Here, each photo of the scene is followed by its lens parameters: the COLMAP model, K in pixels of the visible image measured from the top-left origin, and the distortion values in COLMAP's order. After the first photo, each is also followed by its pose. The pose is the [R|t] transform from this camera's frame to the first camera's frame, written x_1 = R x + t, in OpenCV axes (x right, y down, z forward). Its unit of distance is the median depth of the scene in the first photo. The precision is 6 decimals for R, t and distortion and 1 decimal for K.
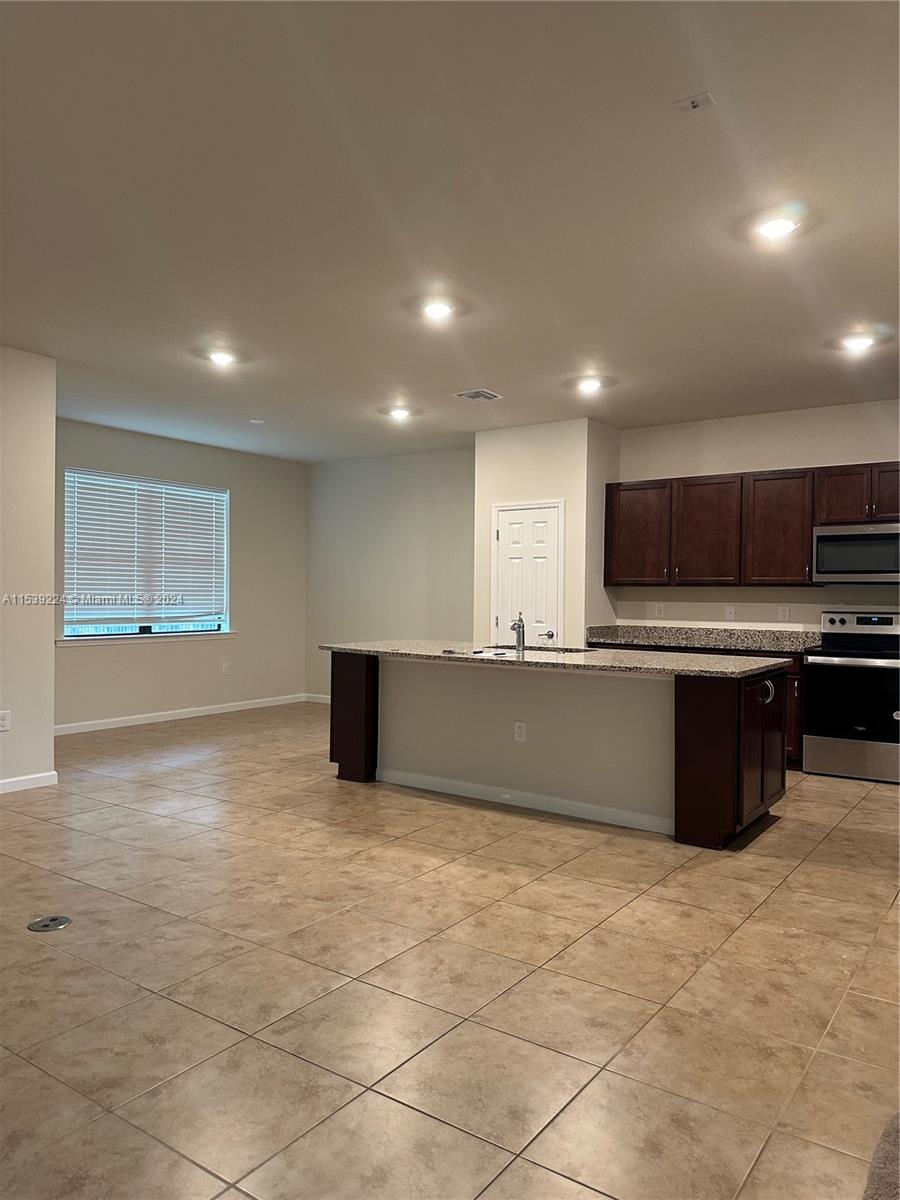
lens RADIAL K [[843.5, 0, 432.8], [0, 843.5, 608.7], [0, 0, 1]] dist [0.047851, -0.061320]
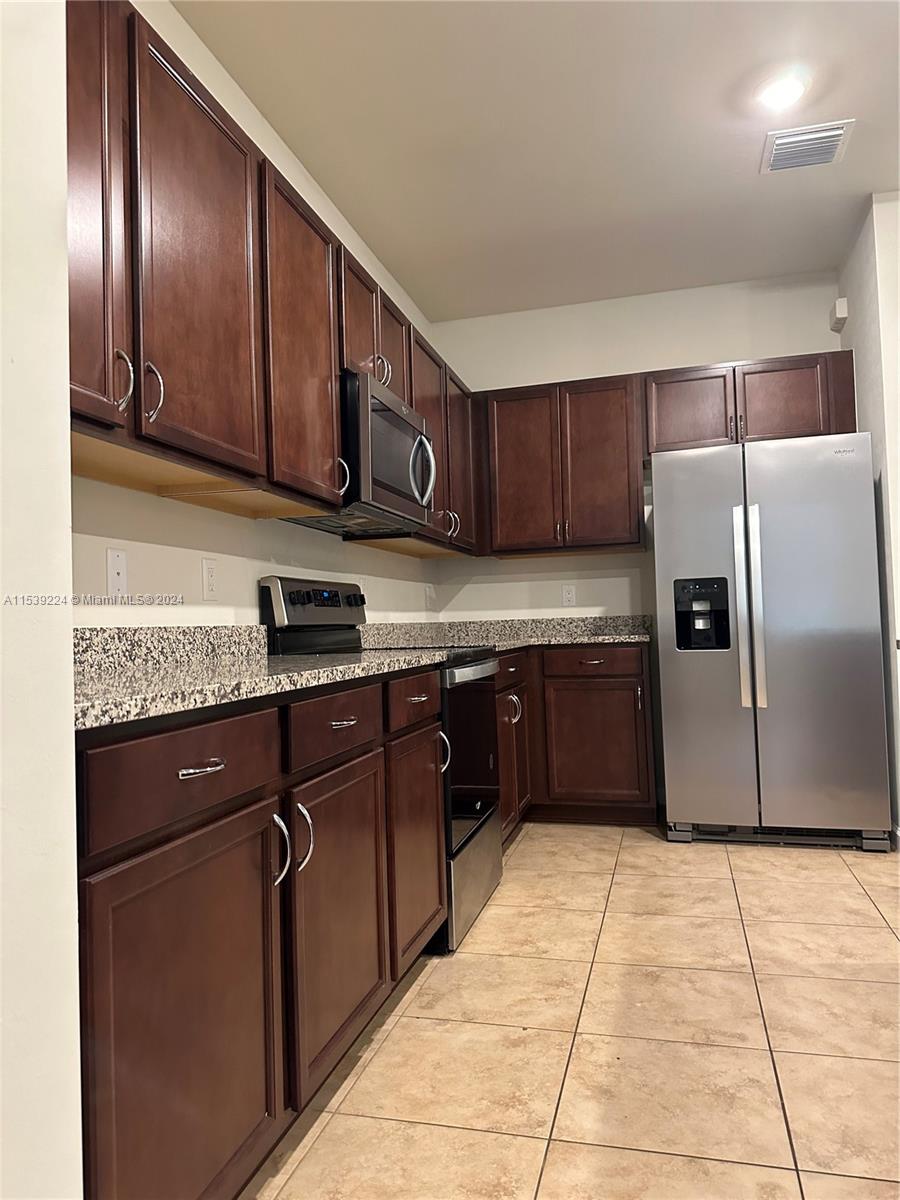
lens RADIAL K [[843.5, 0, 449.4], [0, 843.5, 596.7], [0, 0, 1]] dist [0.047851, -0.061320]
pose [[-0.358655, 0.033140, 0.932882, 0.040319], [0.041443, 0.998950, -0.019553, 0.025534], [-0.932550, 0.031649, -0.359652, 1.086553]]
